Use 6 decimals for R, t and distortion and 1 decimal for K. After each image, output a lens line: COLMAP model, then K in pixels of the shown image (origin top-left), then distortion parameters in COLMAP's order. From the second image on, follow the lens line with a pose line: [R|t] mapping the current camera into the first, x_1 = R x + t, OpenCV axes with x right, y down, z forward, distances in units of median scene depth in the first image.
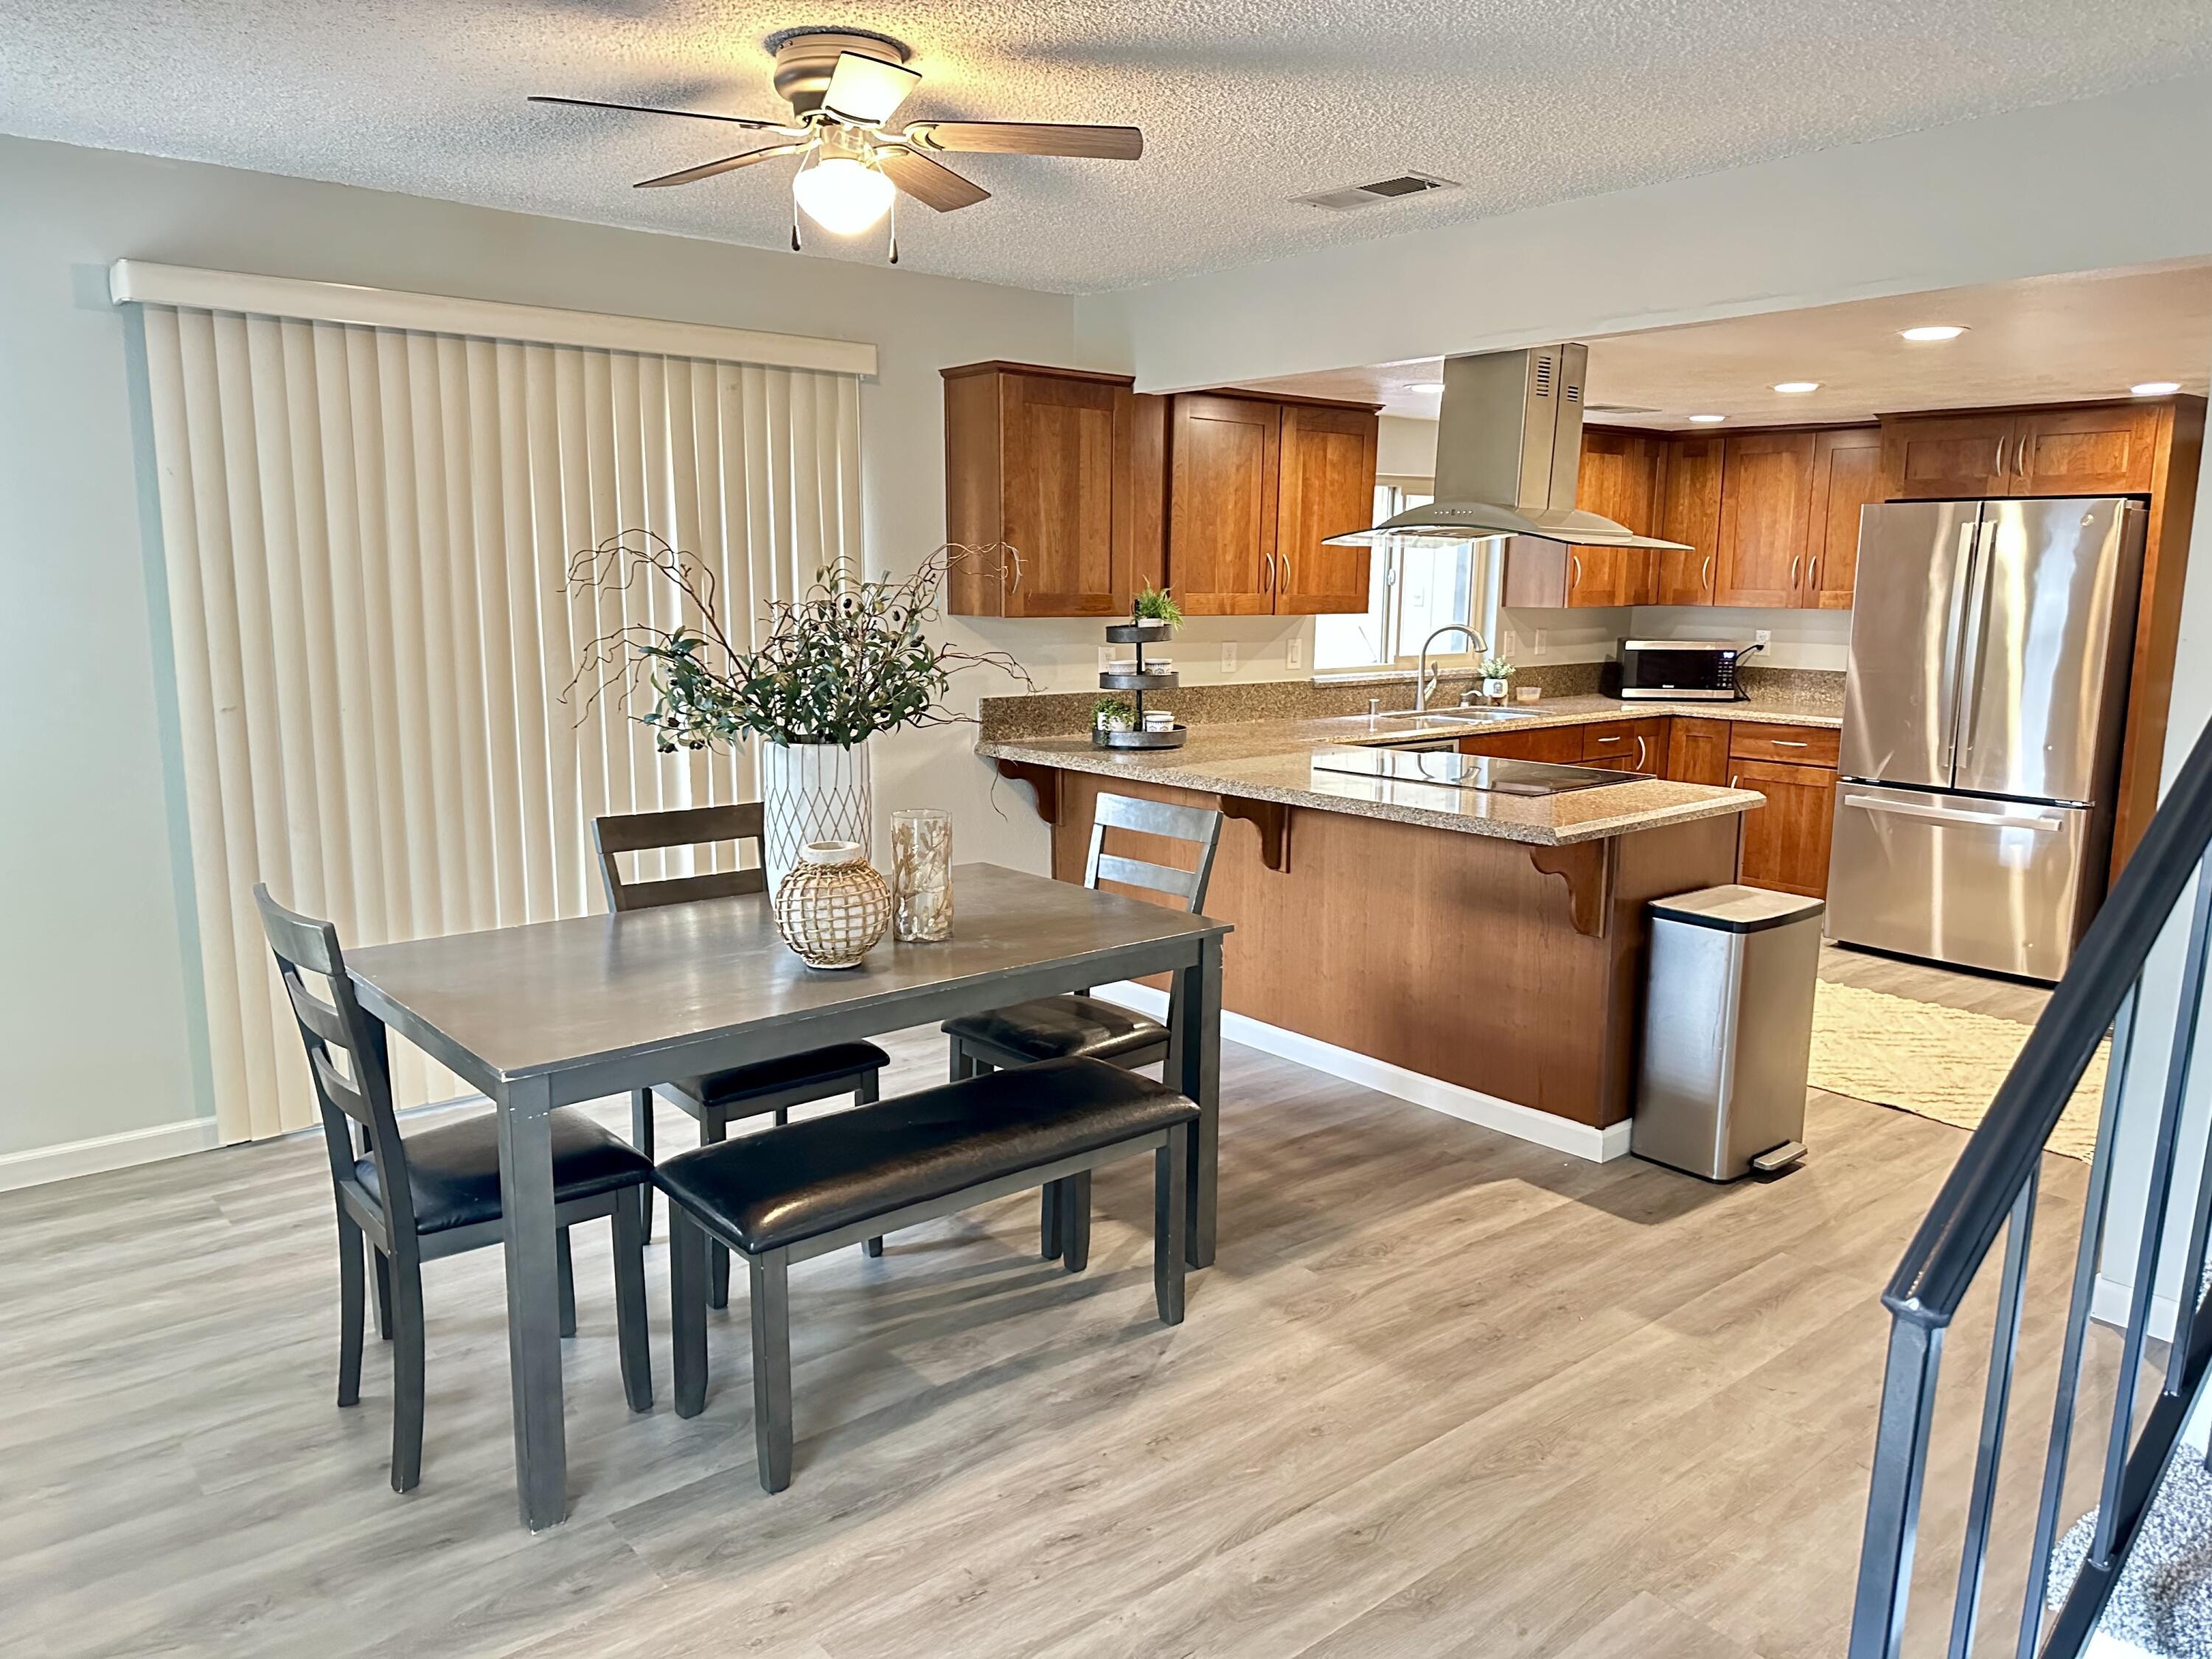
lens RADIAL K [[1566.5, 0, 1076.1], [0, 1566.5, 833.9], [0, 0, 1]] dist [0.132310, -0.274983]
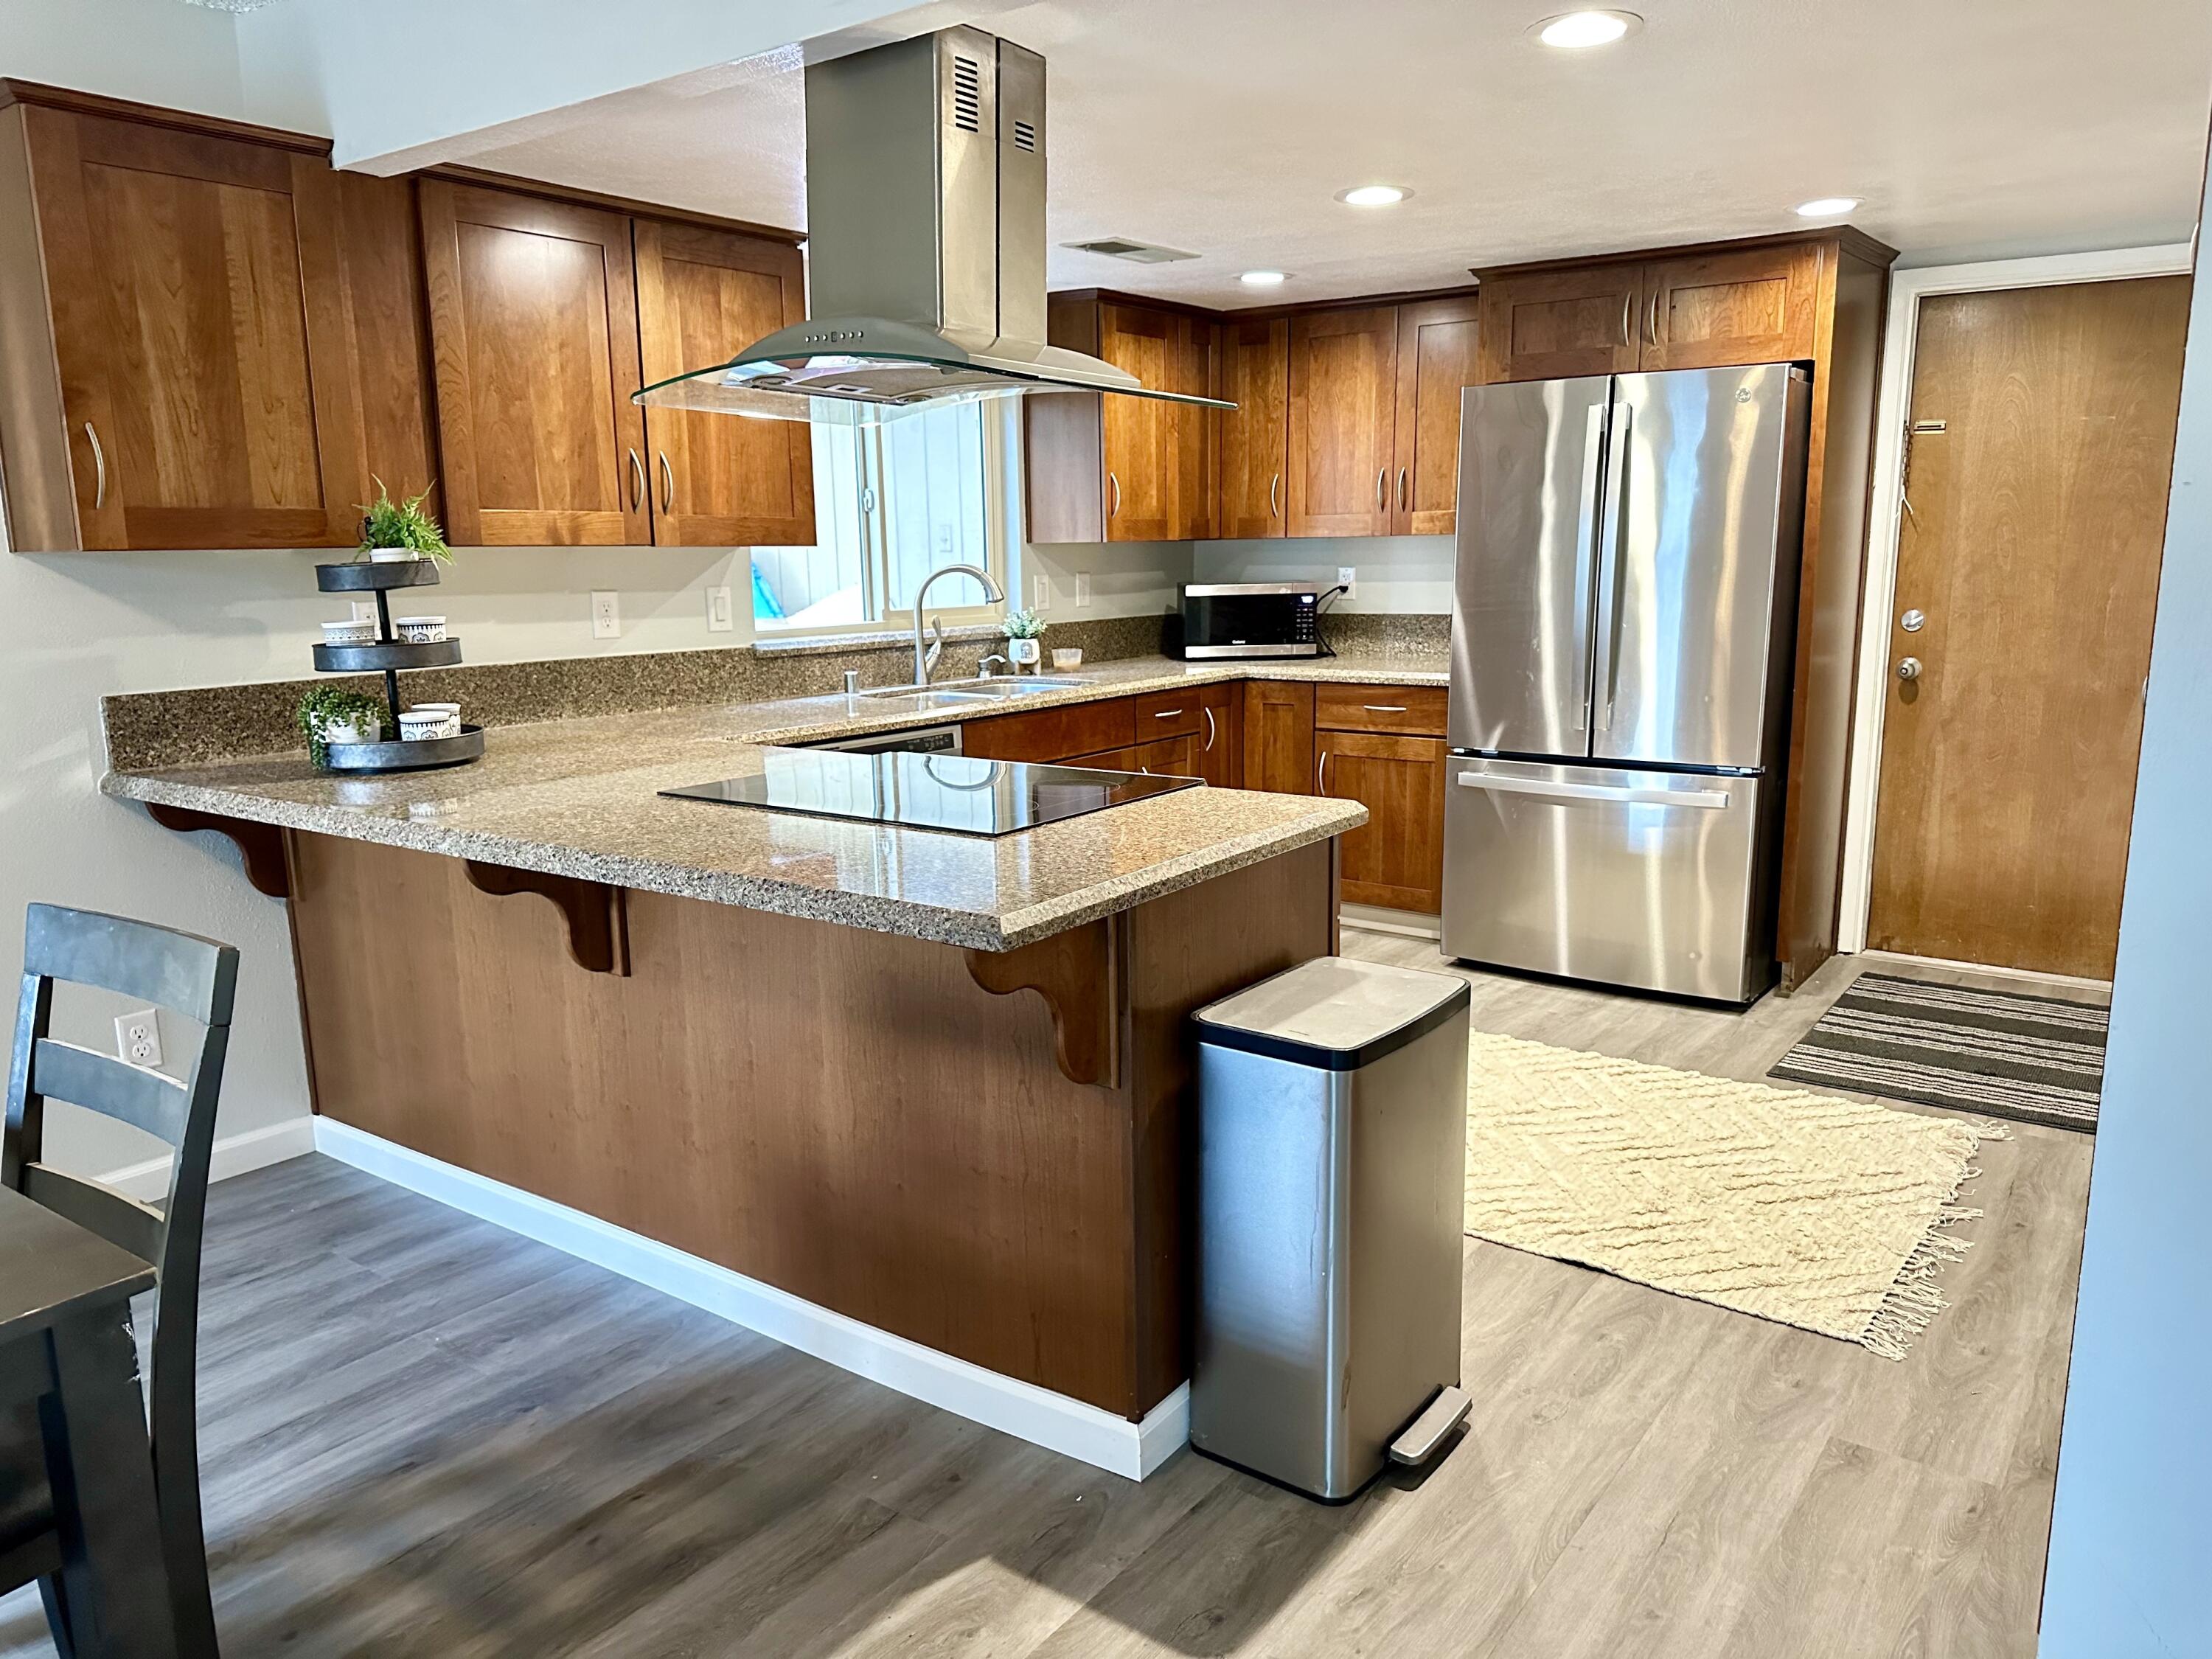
lens RADIAL K [[1566.5, 0, 1076.1], [0, 1566.5, 833.9], [0, 0, 1]] dist [0.132310, -0.274983]
pose [[0.971177, -0.064041, 0.229596, 0.134801], [0.060260, 0.997907, 0.023448, -0.025779], [-0.230618, -0.008936, 0.973003, 0.319263]]
